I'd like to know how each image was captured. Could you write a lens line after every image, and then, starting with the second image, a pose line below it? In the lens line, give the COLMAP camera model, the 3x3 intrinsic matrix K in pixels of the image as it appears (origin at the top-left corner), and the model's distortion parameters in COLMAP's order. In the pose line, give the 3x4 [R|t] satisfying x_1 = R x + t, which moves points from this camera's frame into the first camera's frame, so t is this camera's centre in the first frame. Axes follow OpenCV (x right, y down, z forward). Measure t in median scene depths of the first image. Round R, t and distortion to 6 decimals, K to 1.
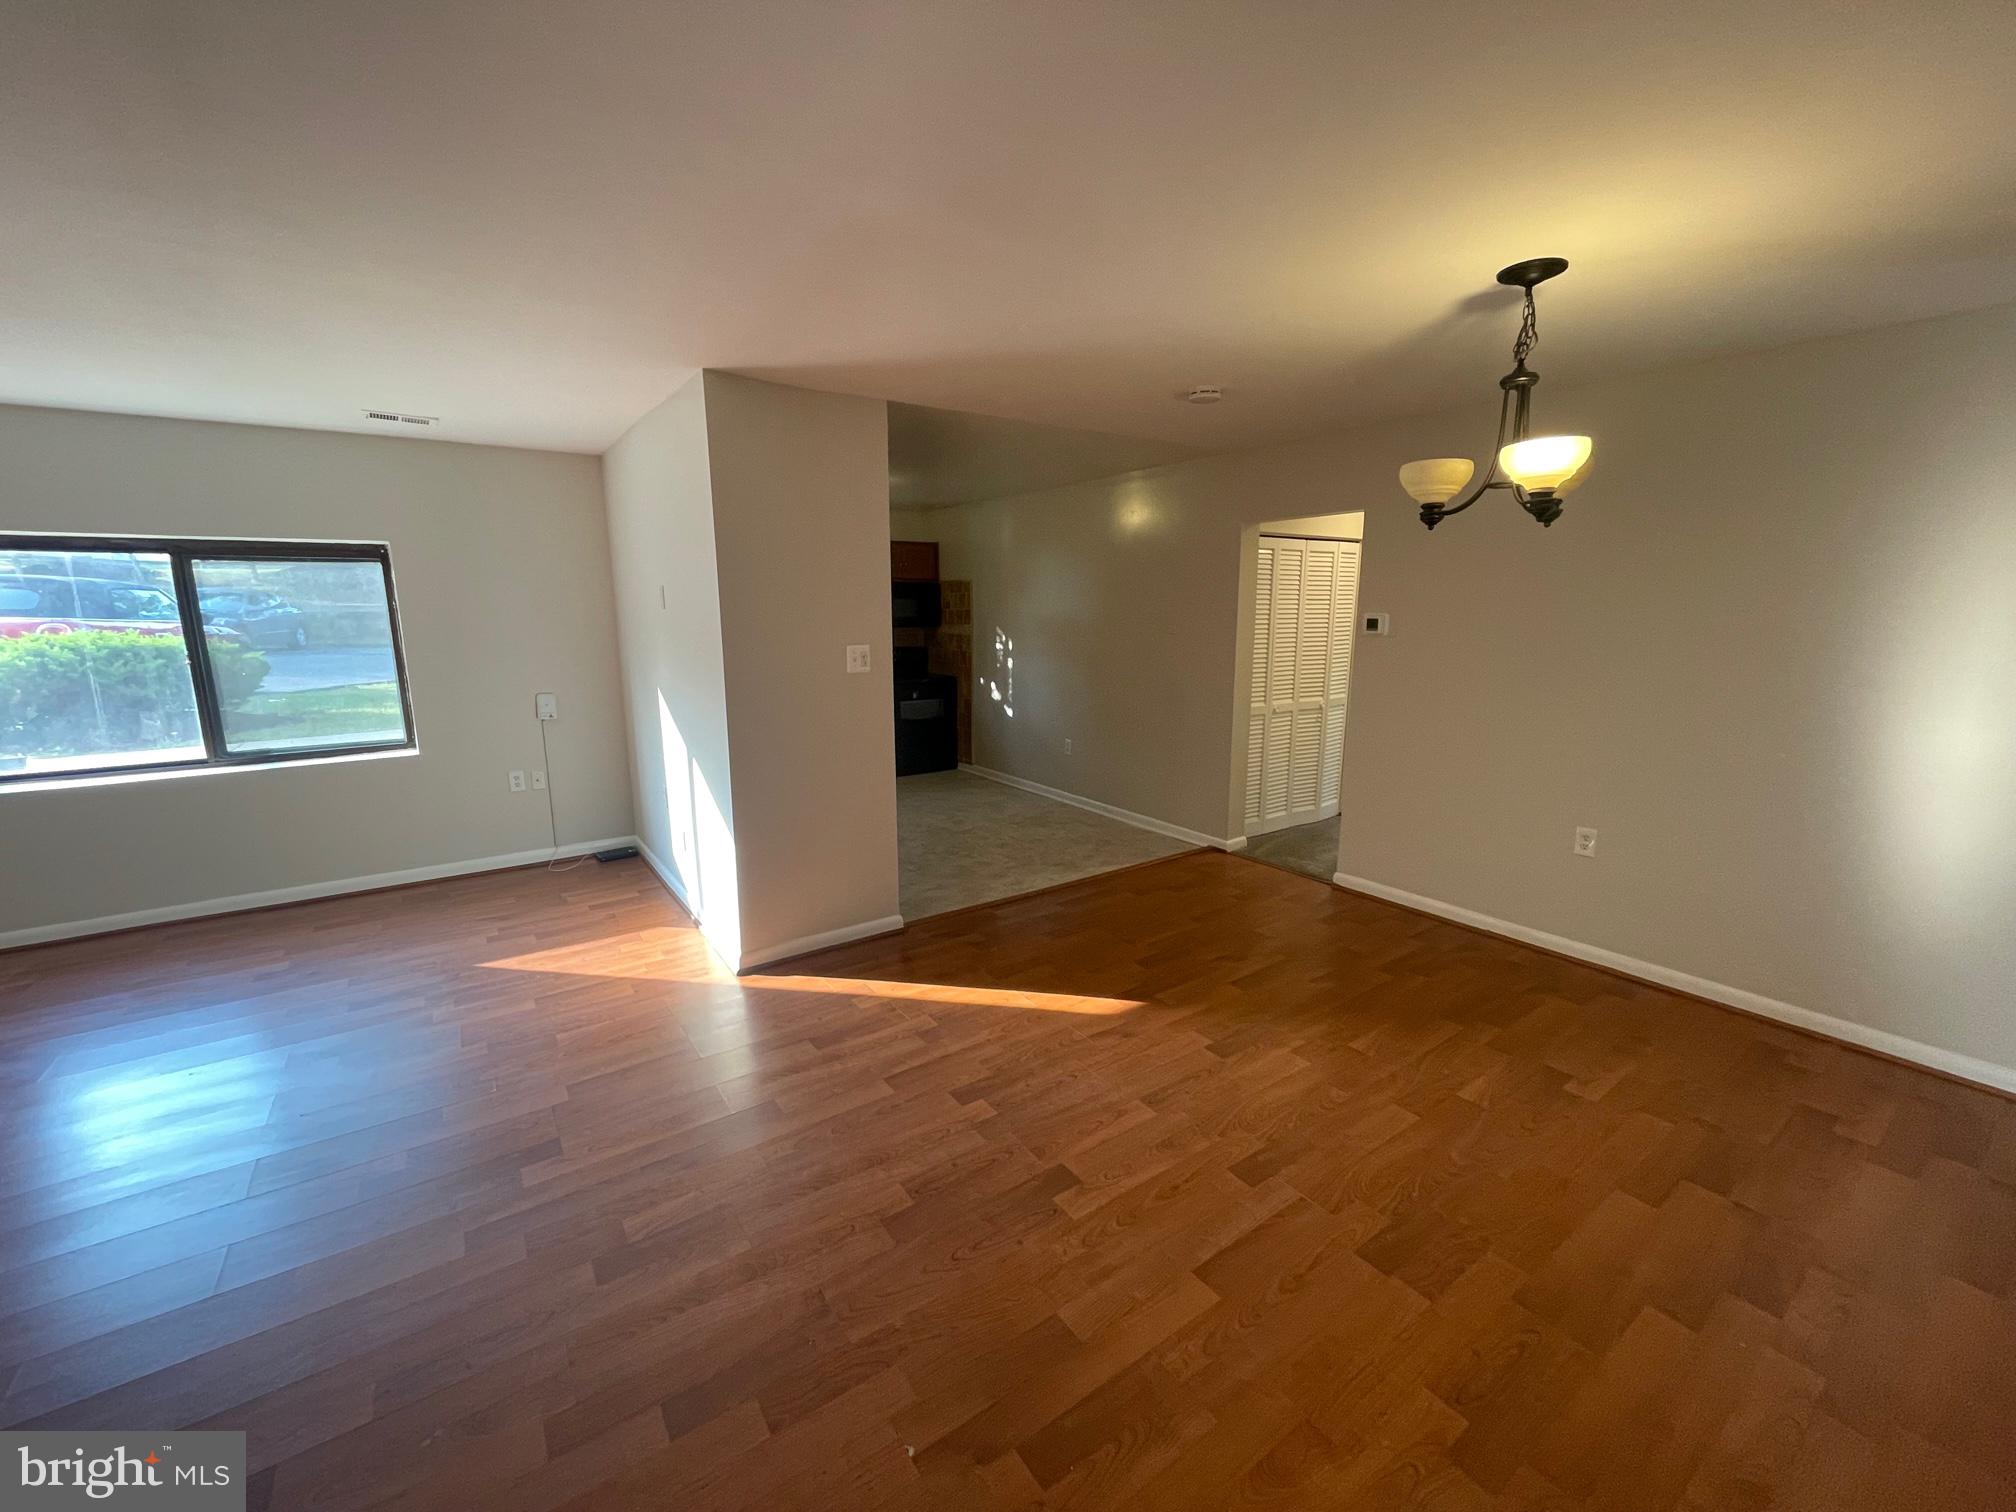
lens RADIAL K [[812.0, 0, 1009.7], [0, 812.0, 752.9], [0, 0, 1]] dist [-0.004907, 0.000264]
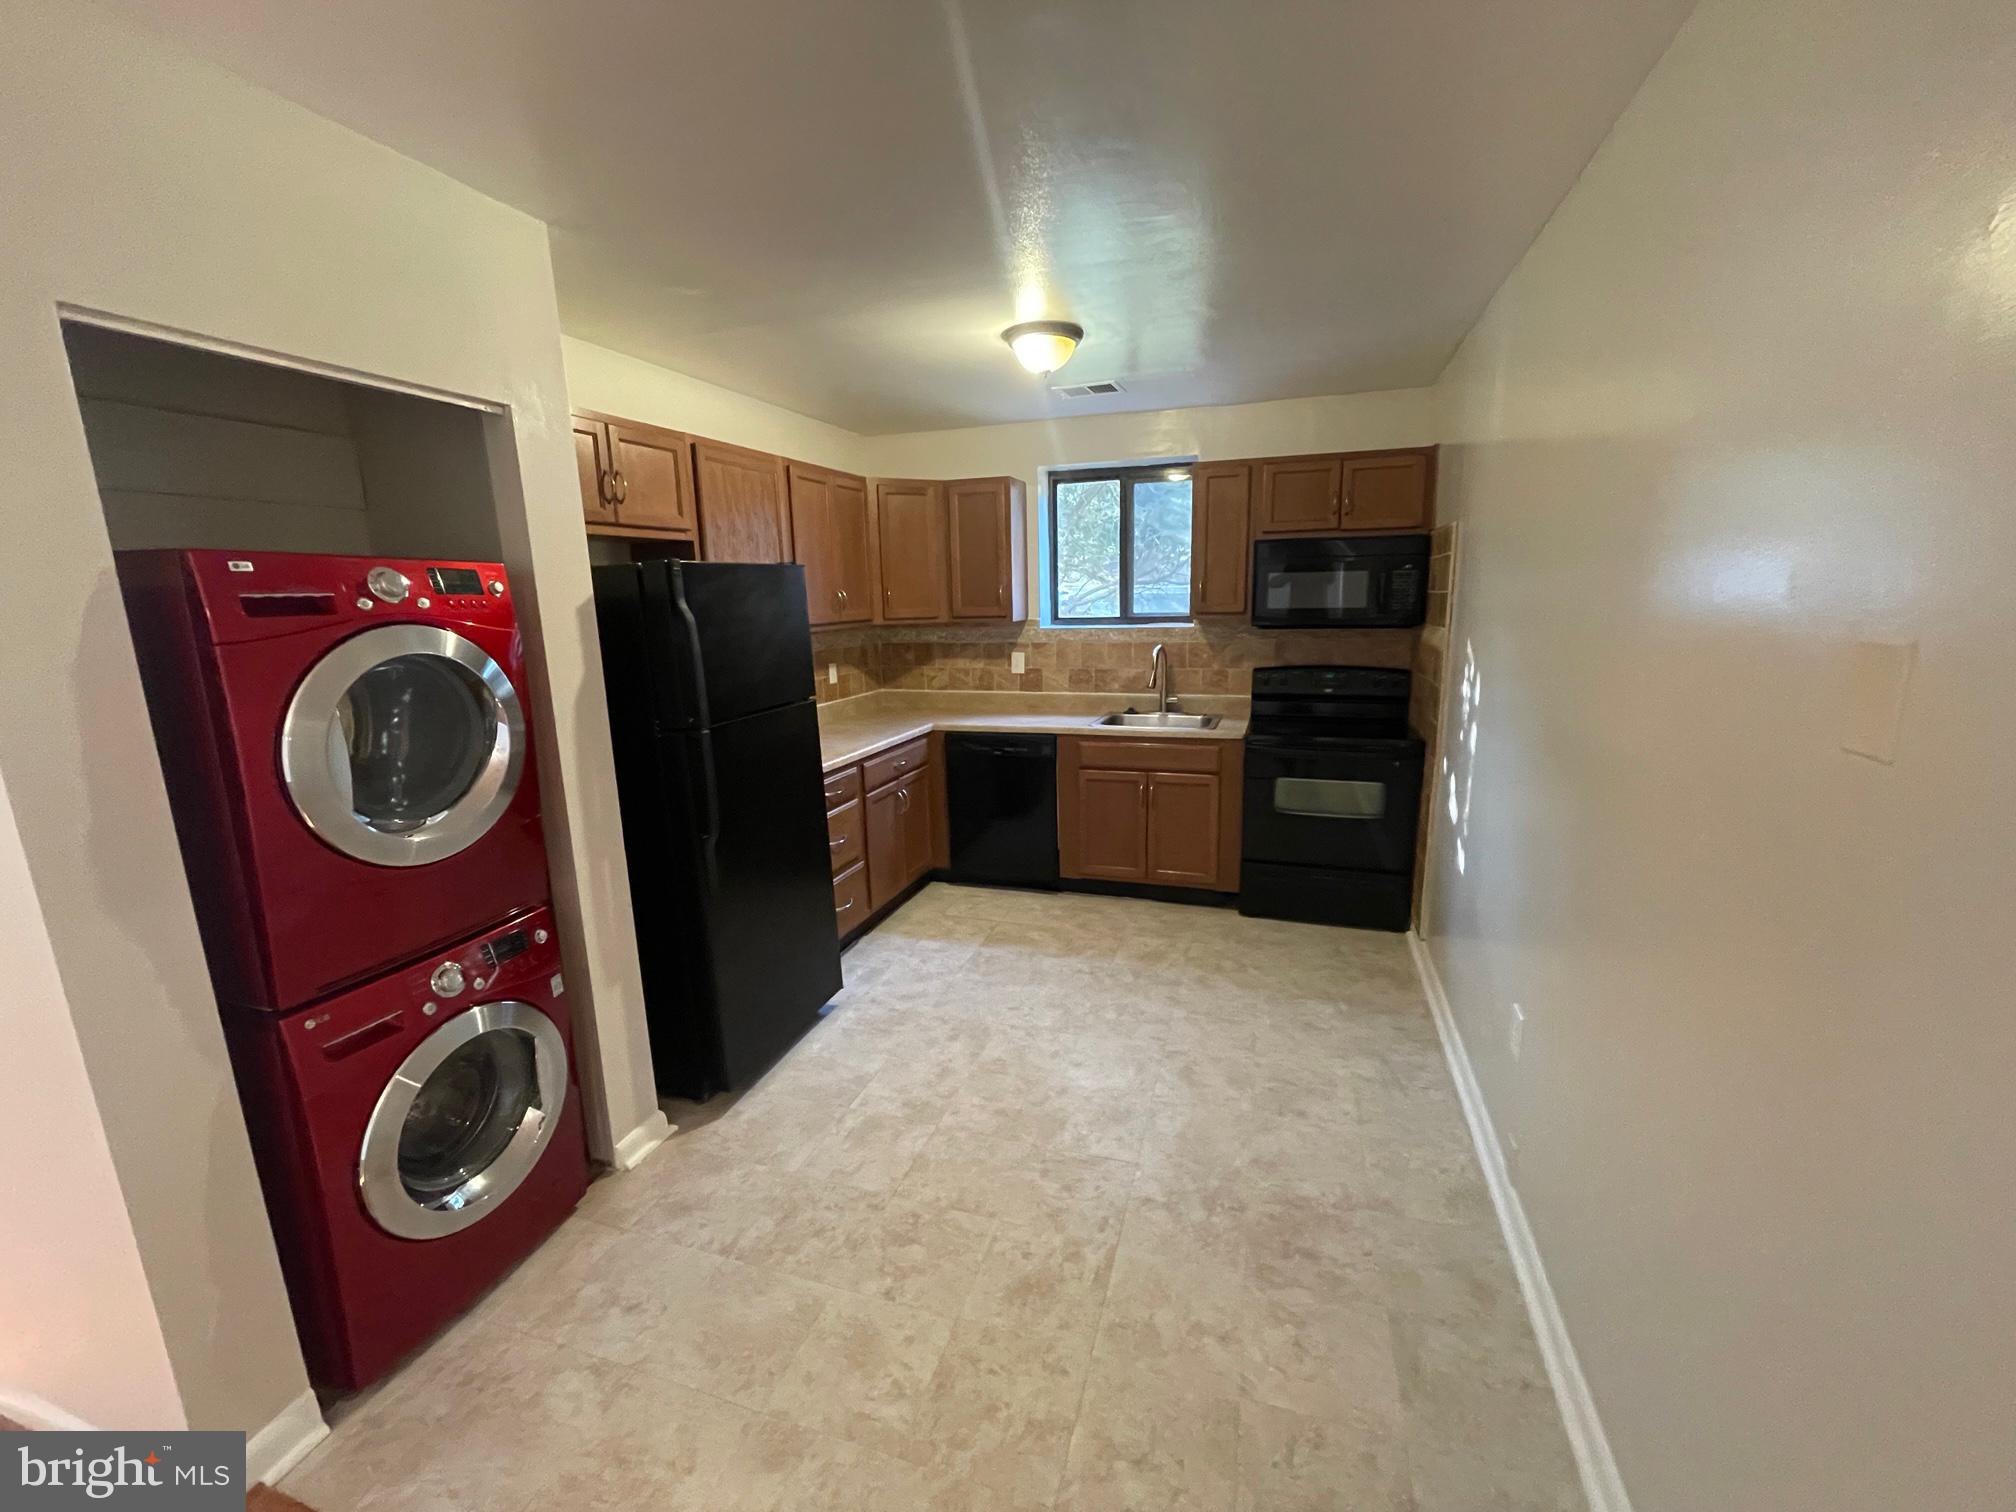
lens RADIAL K [[812.0, 0, 1009.7], [0, 812.0, 752.9], [0, 0, 1]] dist [-0.004907, 0.000264]
pose [[0.593848, 0.151600, -0.790166, 0.292132], [-0.127050, 0.987436, 0.093964, -0.186486], [0.794483, 0.044590, 0.605648, 1.016501]]
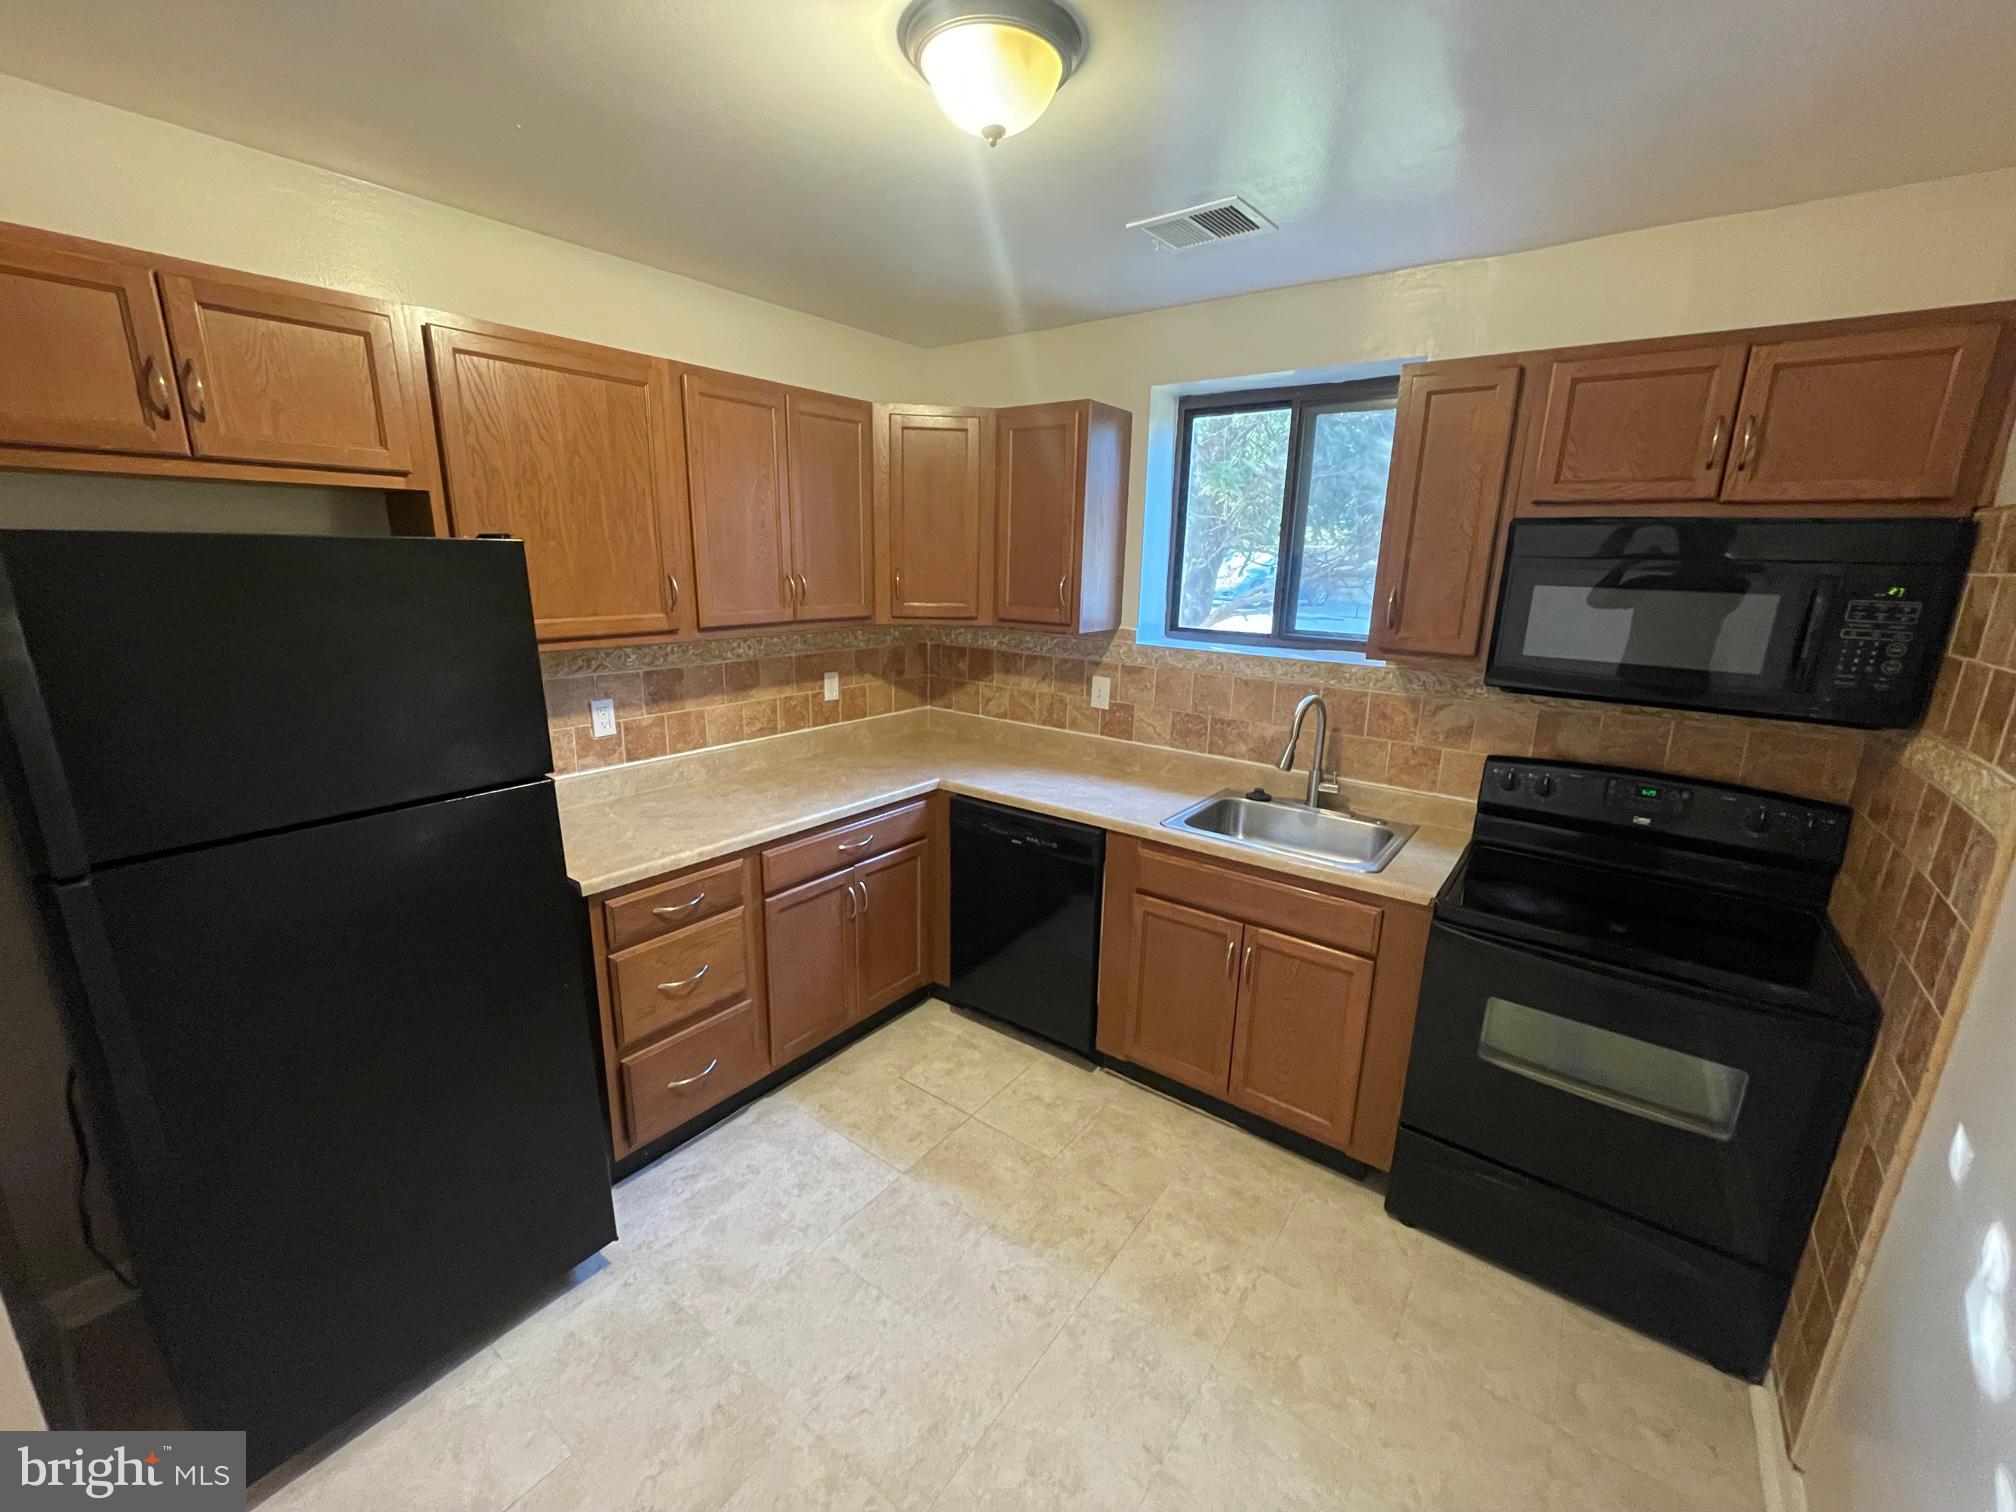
lens RADIAL K [[812.0, 0, 1009.7], [0, 812.0, 752.9], [0, 0, 1]] dist [-0.004907, 0.000264]
pose [[0.308556, 0.241467, -0.920047, 0.058657], [-0.195562, 0.962684, 0.187071, -0.276453], [0.930886, 0.122204, 0.344264, 1.380425]]
